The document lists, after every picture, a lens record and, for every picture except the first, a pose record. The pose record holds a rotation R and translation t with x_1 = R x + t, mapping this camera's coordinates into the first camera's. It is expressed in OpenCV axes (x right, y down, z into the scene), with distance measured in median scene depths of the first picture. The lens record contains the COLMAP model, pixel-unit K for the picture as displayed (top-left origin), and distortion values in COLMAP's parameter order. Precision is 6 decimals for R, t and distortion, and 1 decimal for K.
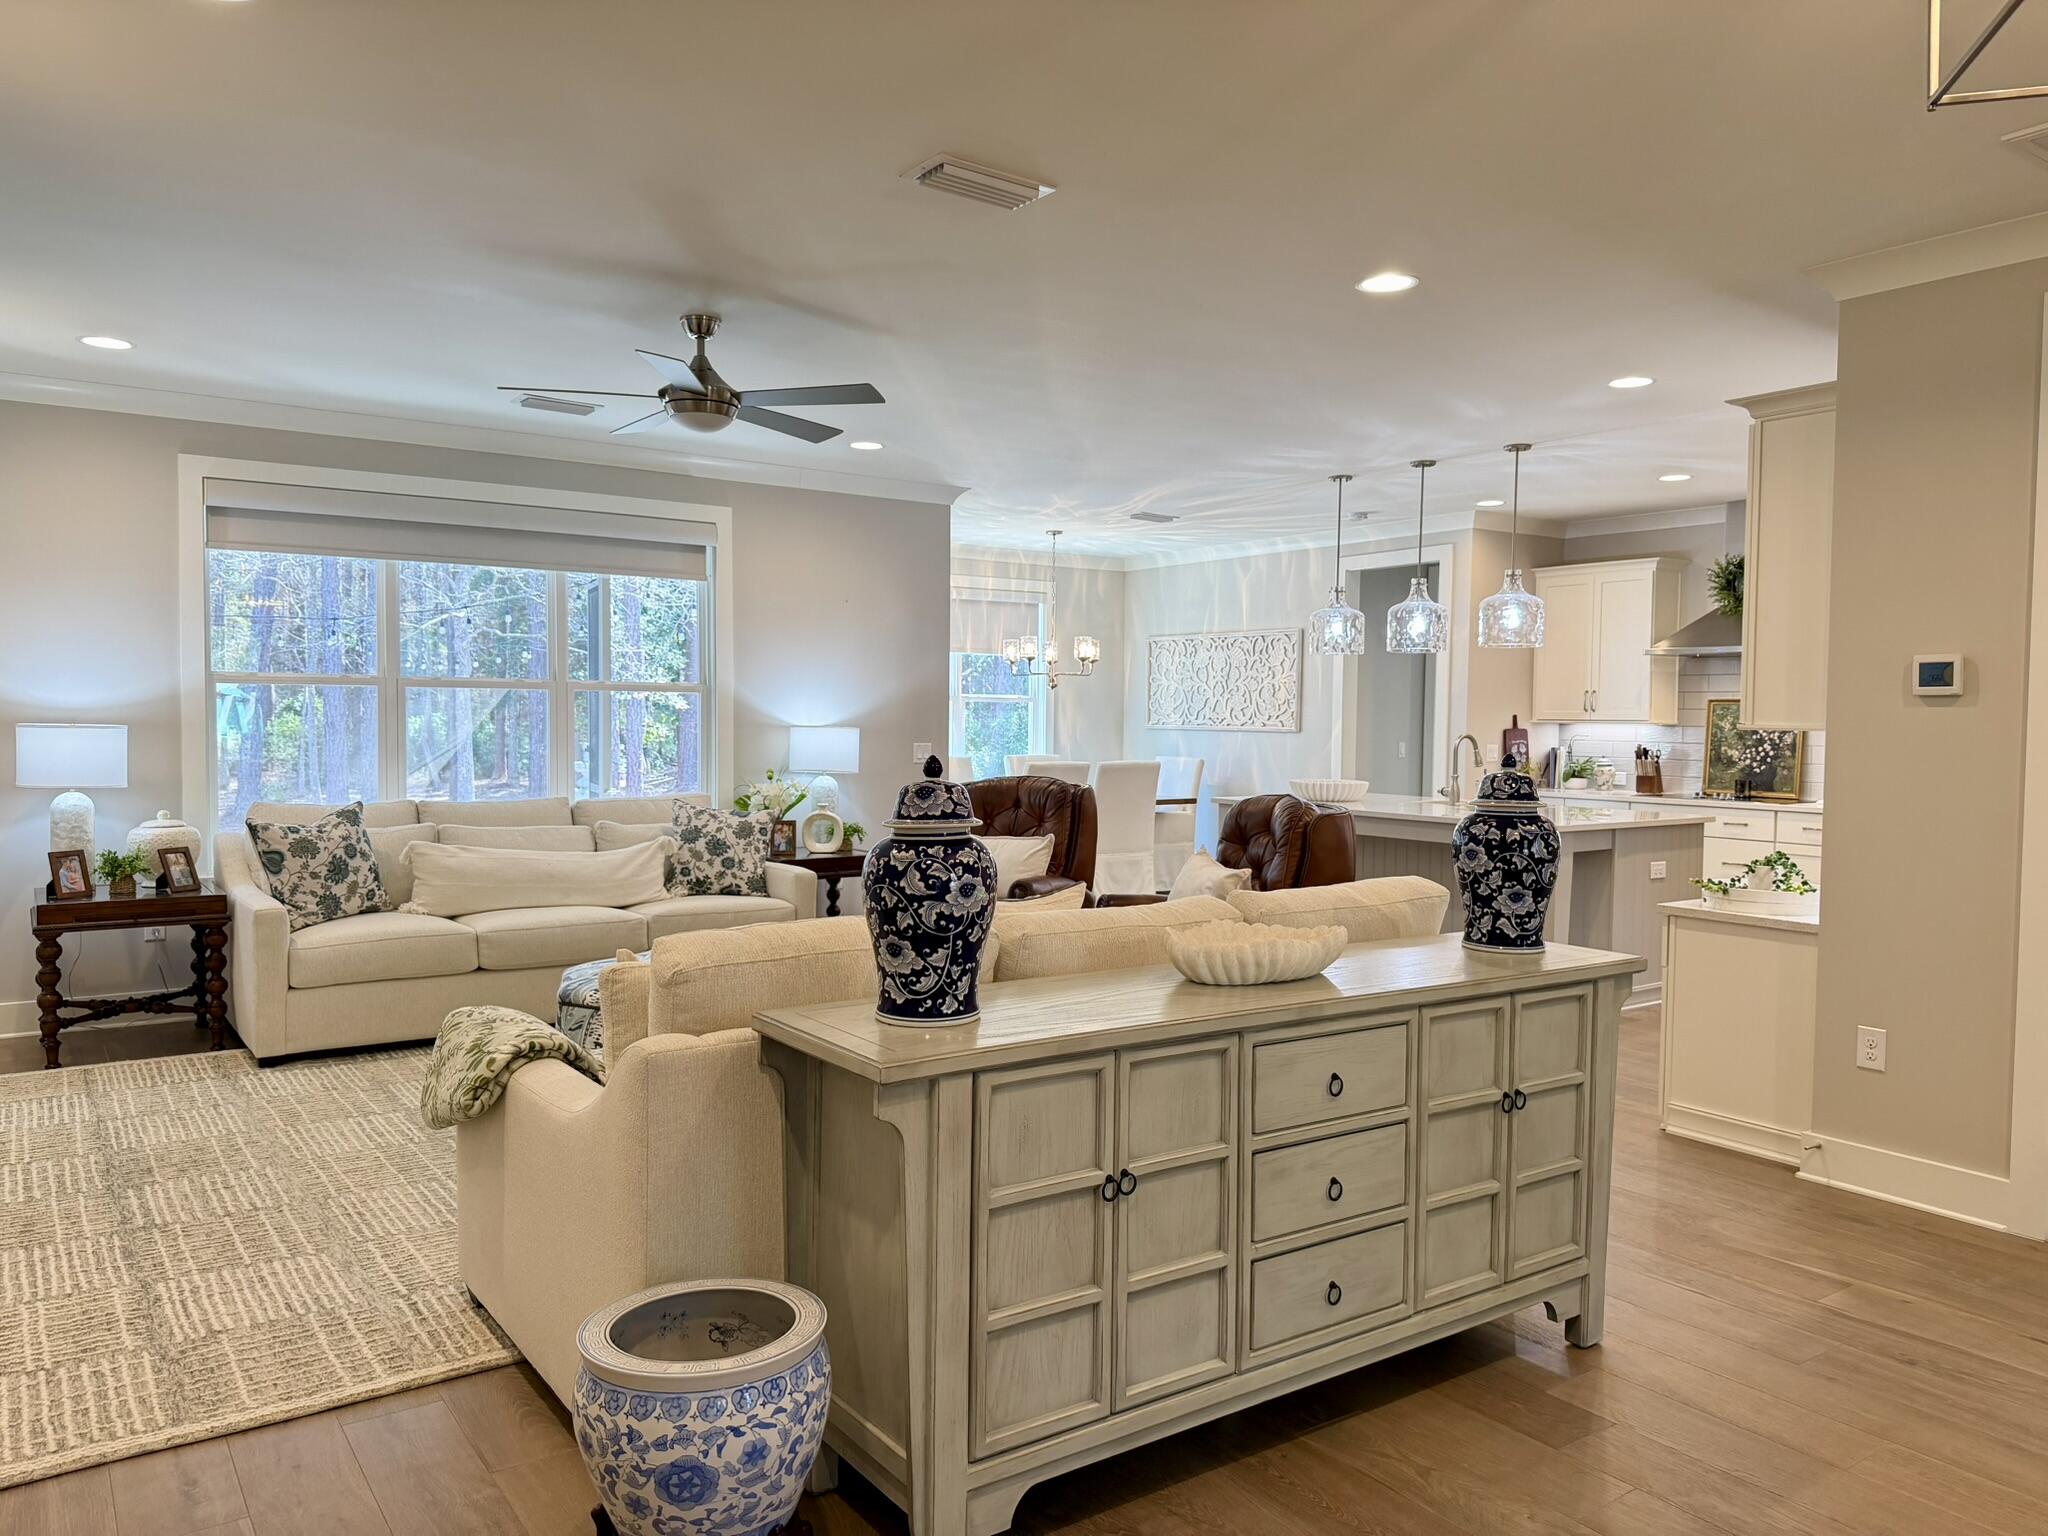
lens RADIAL K [[1434.9, 0, 1024.4], [0, 1434.9, 776.2], [0, 0, 1]] dist [0.150918, -0.261932]
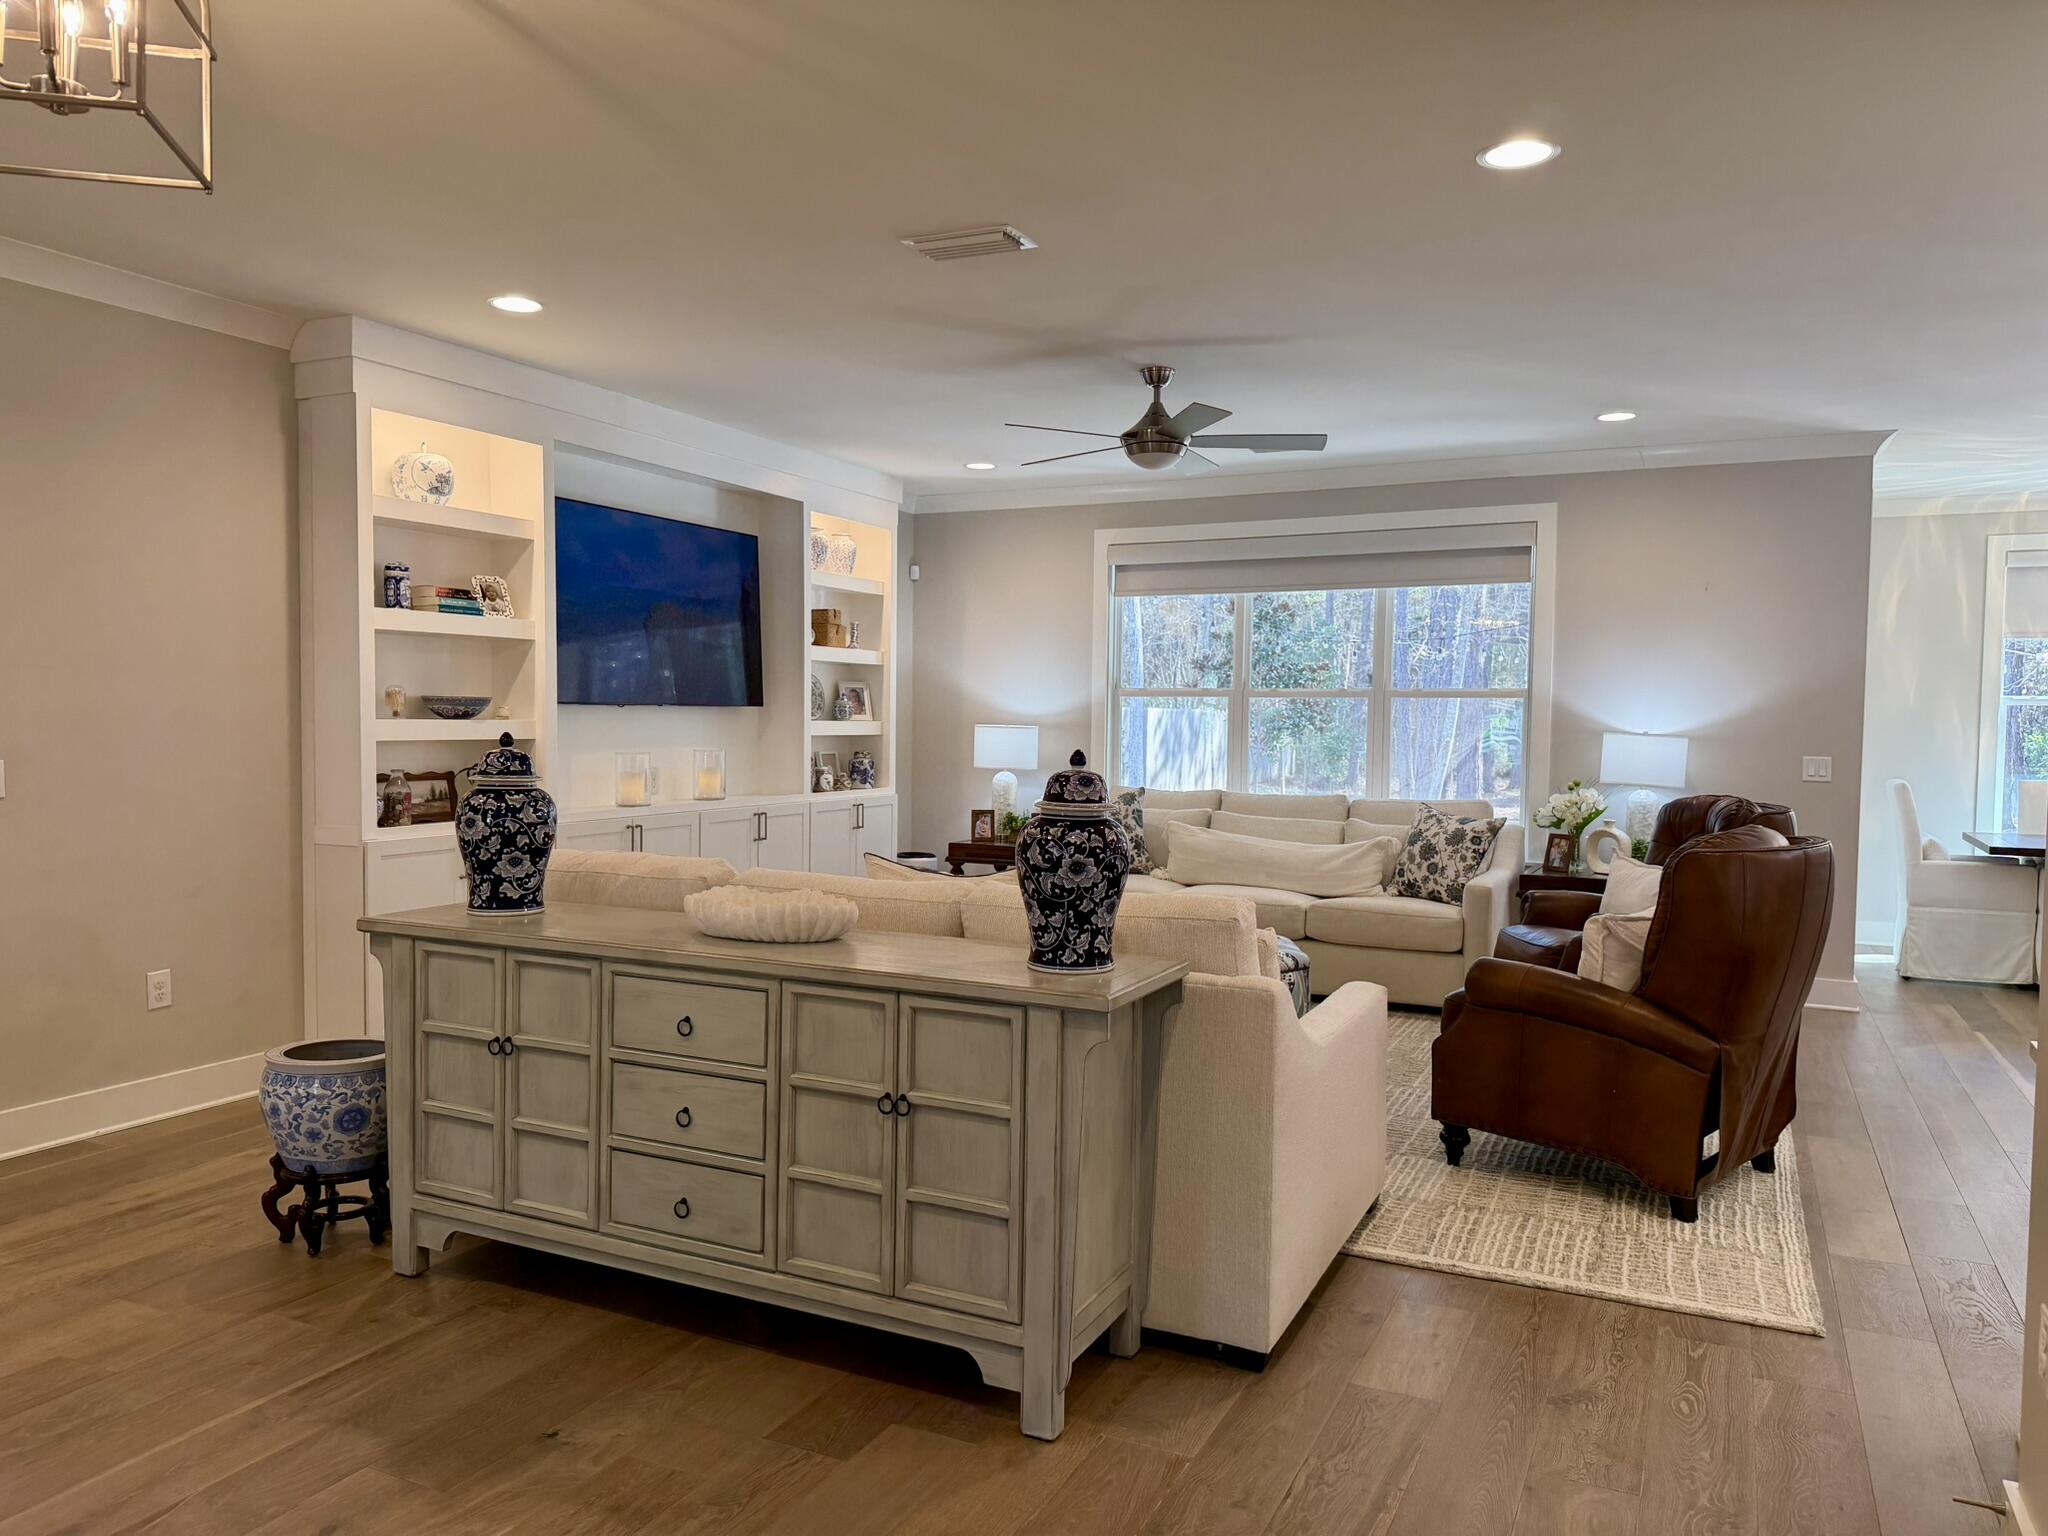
lens RADIAL K [[1434.9, 0, 1024.4], [0, 1434.9, 776.2], [0, 0, 1]] dist [0.150918, -0.261932]
pose [[0.476535, 0.033404, -0.878521, 0.535718], [-0.043971, 0.998933, 0.014131, -0.005070], [0.878055, 0.031896, 0.477495, 0.272376]]
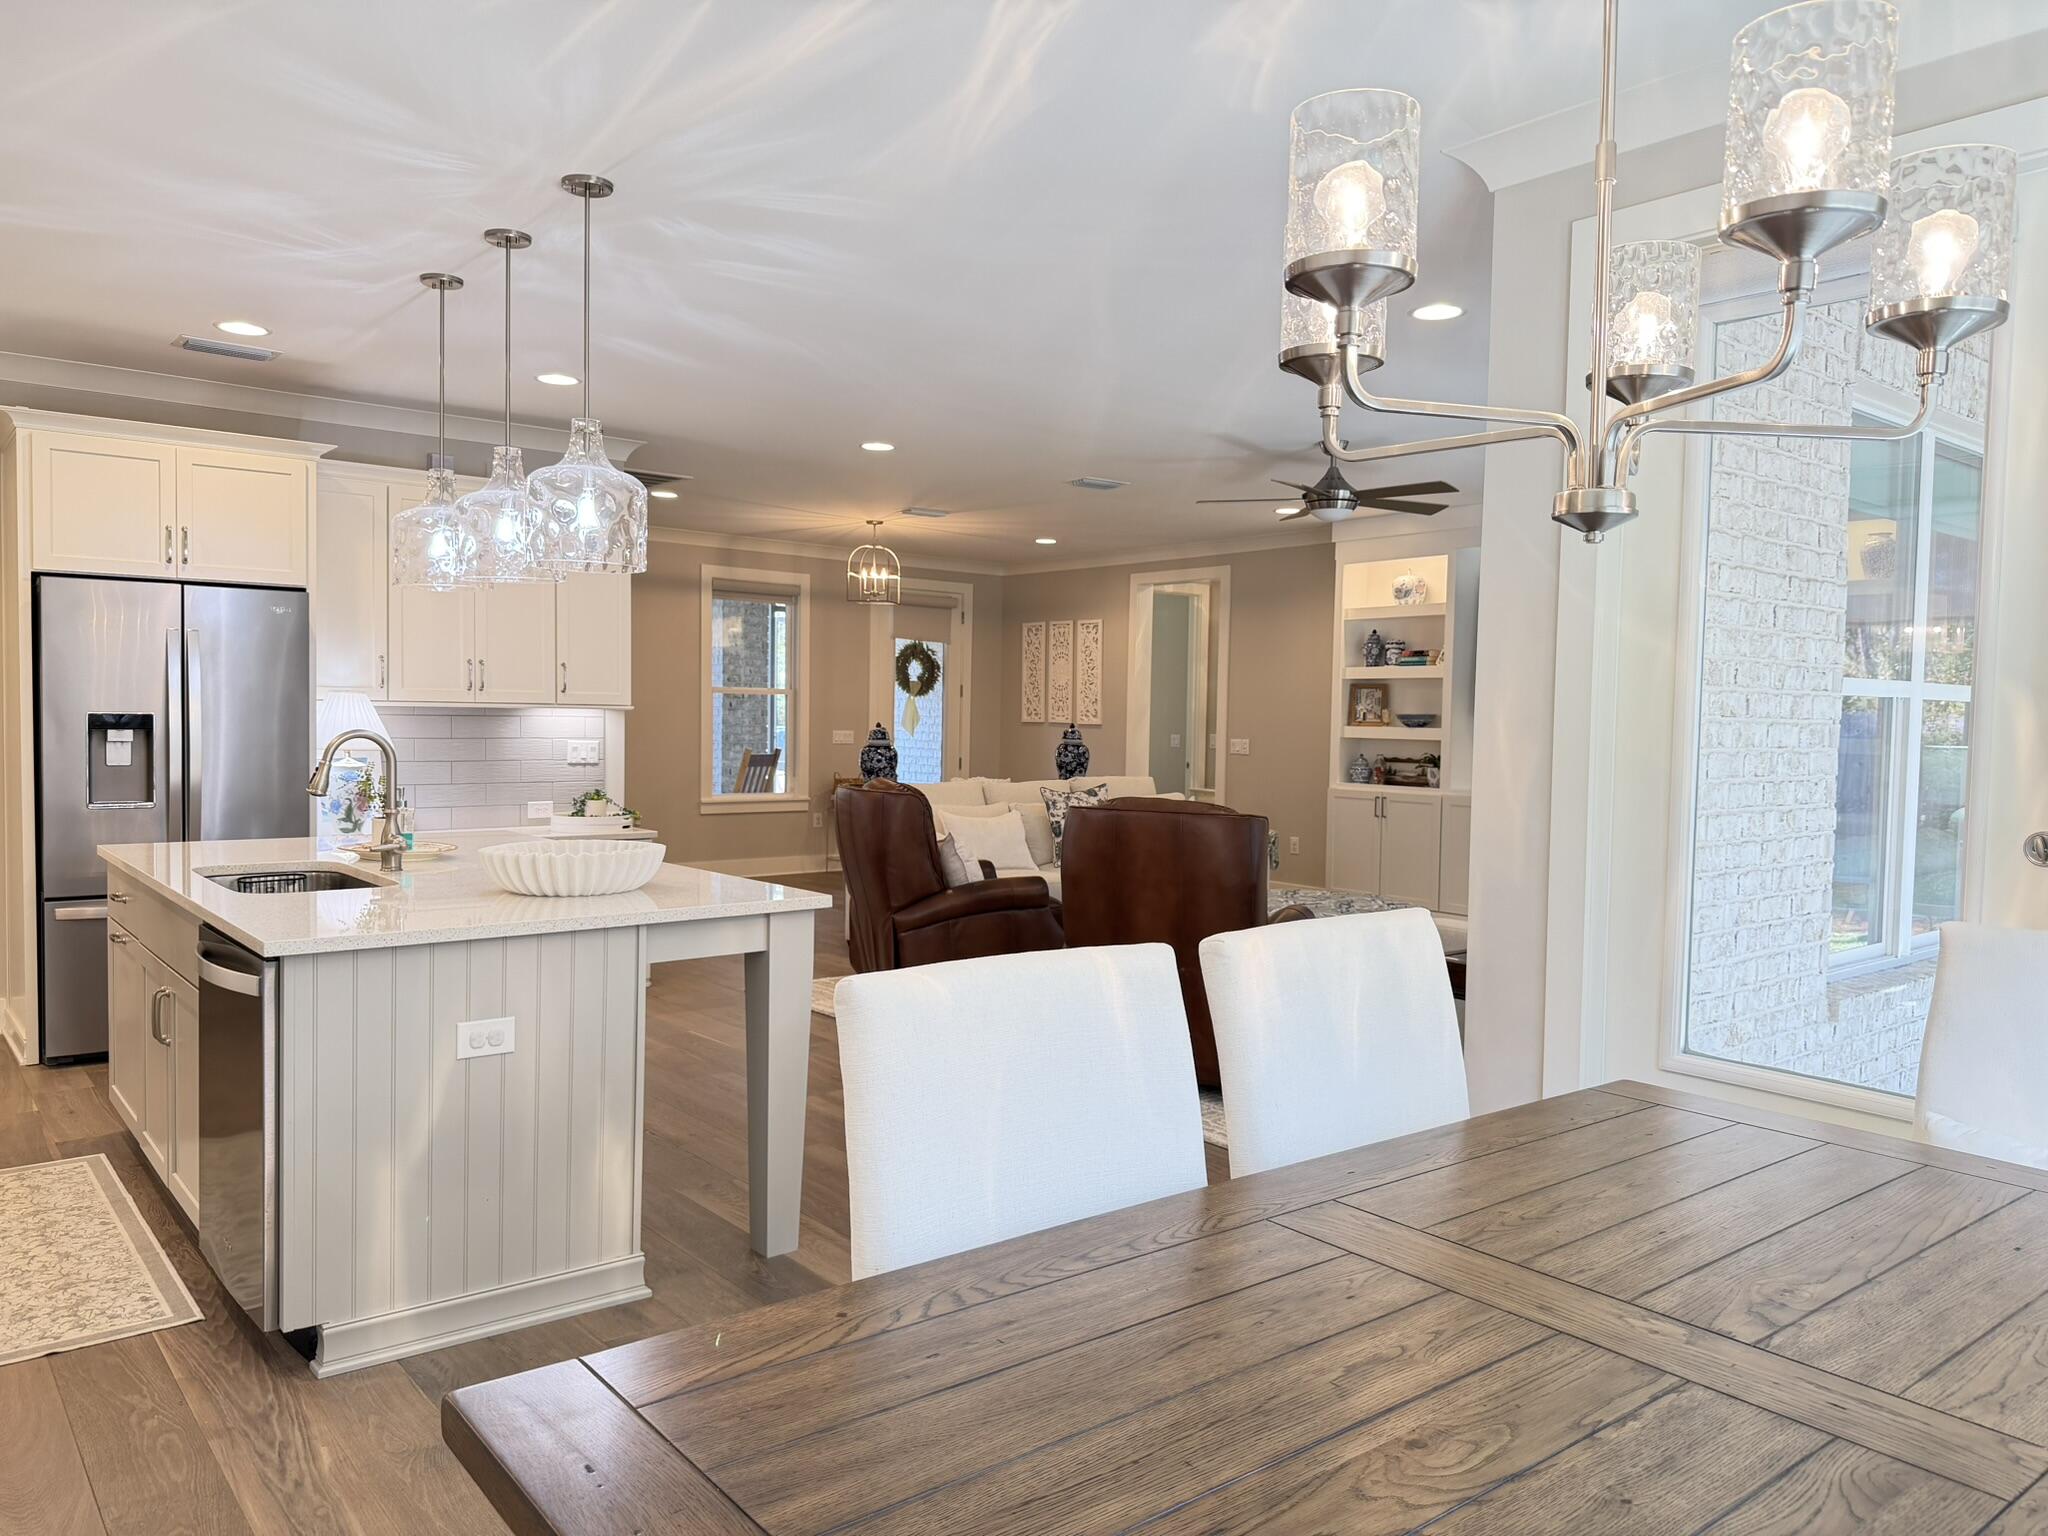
lens RADIAL K [[1433.6, 0, 1020.0], [0, 1433.6, 780.7], [0, 0, 1]] dist [-0.006338, -0.003271]
pose [[-0.995975, -0.028455, -0.085000, 0.179950], [-0.036269, 0.995113, 0.091842, -0.070360], [0.081971, 0.094555, -0.992139, 1.650121]]
